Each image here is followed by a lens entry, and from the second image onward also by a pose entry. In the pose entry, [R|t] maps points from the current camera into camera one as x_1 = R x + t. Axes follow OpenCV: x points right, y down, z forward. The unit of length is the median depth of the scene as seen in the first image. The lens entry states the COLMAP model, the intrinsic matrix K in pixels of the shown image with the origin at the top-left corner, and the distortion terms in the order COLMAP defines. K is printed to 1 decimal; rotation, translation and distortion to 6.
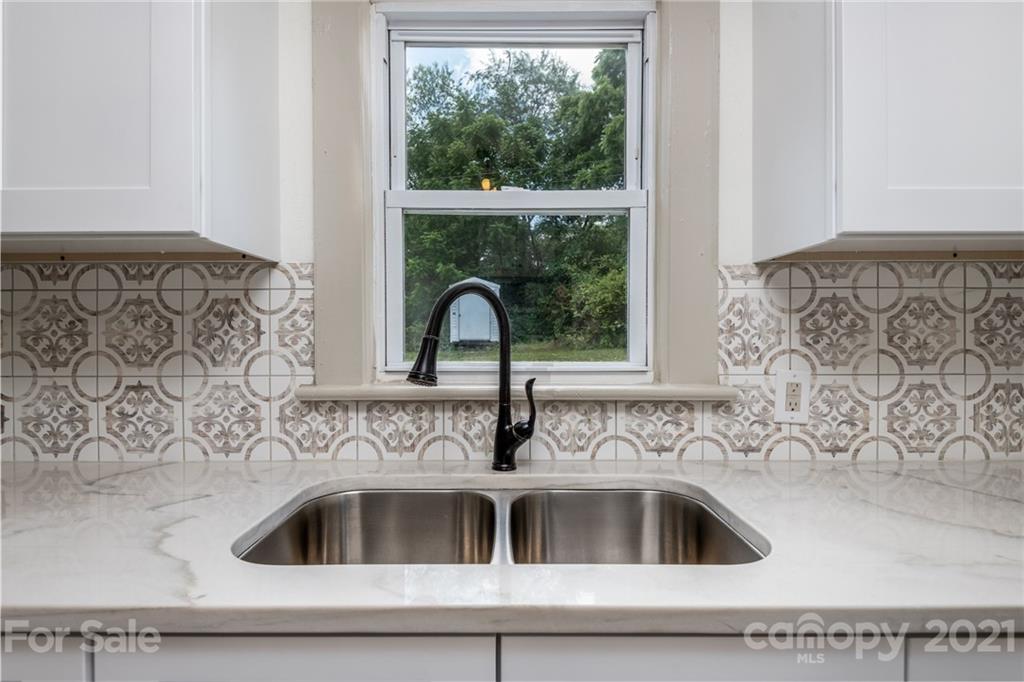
lens RADIAL K [[519.8, 0, 514.4], [0, 519.8, 337.8], [0, 0, 1]] dist [0.051747, 0.001811]
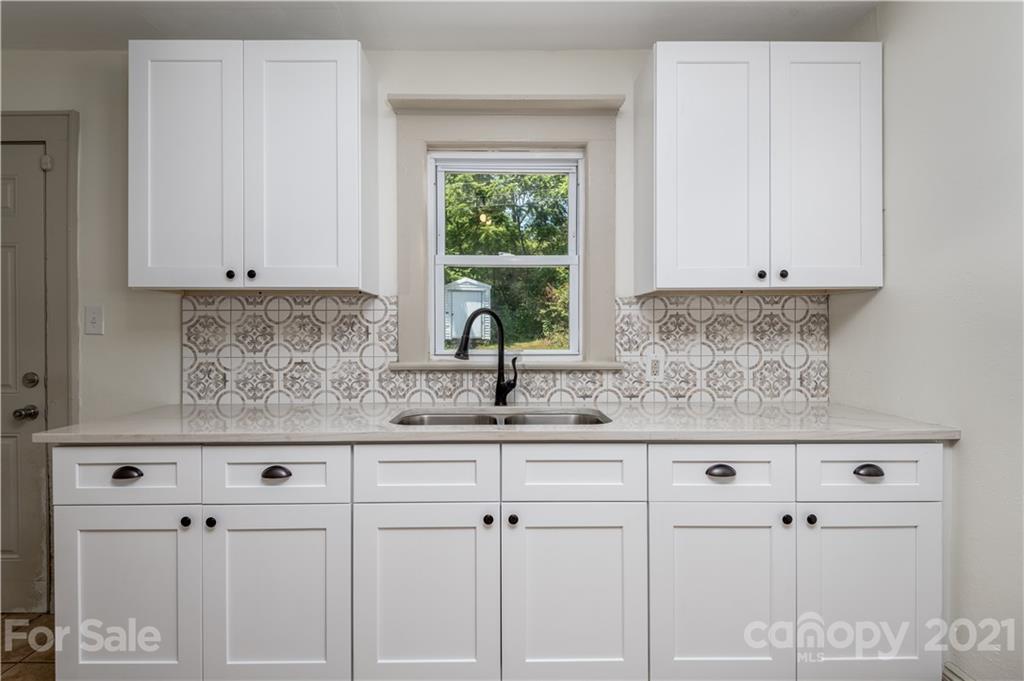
lens RADIAL K [[519.8, 0, 519.3], [0, 519.8, 336.8], [0, 0, 1]] dist [0.051747, 0.001811]
pose [[0.999621, -0.000286, 0.027517, -0.004095], [0.000236, 0.999998, 0.001845, -0.001045], [-0.027517, -0.001838, 0.999620, -0.828250]]
